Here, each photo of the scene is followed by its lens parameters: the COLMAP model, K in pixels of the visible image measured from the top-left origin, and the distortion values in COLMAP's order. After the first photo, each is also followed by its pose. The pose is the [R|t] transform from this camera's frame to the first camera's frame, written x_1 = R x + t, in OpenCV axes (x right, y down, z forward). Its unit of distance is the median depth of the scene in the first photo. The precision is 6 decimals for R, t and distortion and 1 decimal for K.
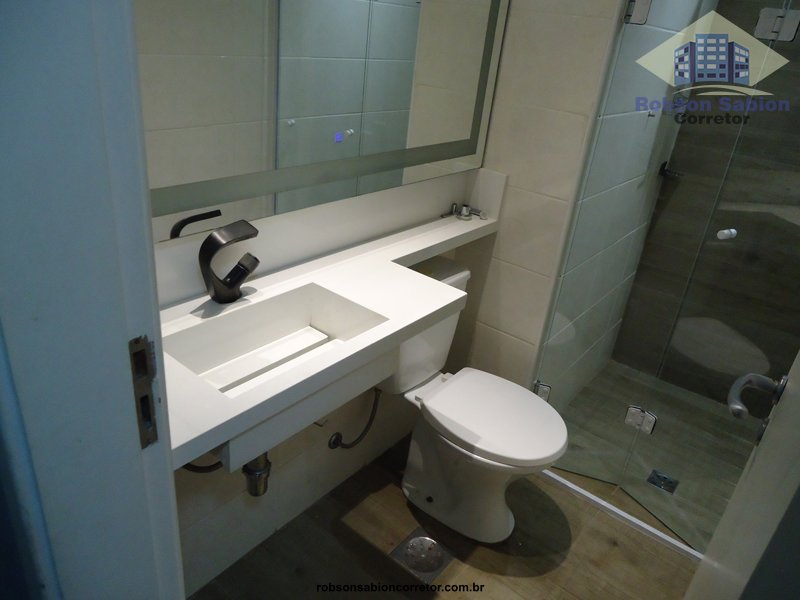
lens RADIAL K [[579.5, 0, 391.3], [0, 579.5, 297.3], [0, 0, 1]] dist [-0.003482, -0.004252]
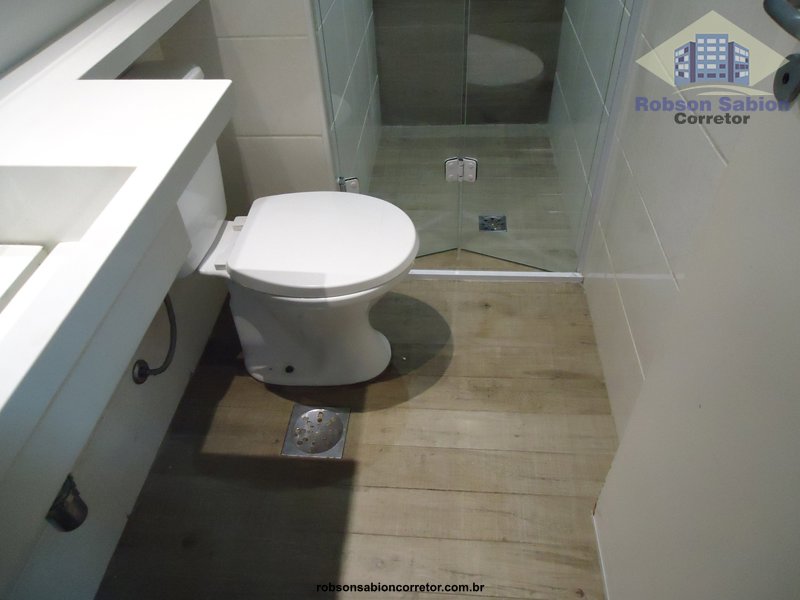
lens RADIAL K [[584.1, 0, 400.4], [0, 584.1, 300.5], [0, 0, 1]] dist [-0.008439, -0.001517]
pose [[0.815936, -0.480883, 0.320936, -0.023306], [0.357594, 0.855967, 0.373426, 0.018861], [-0.454285, -0.189928, 0.870375, 0.246782]]
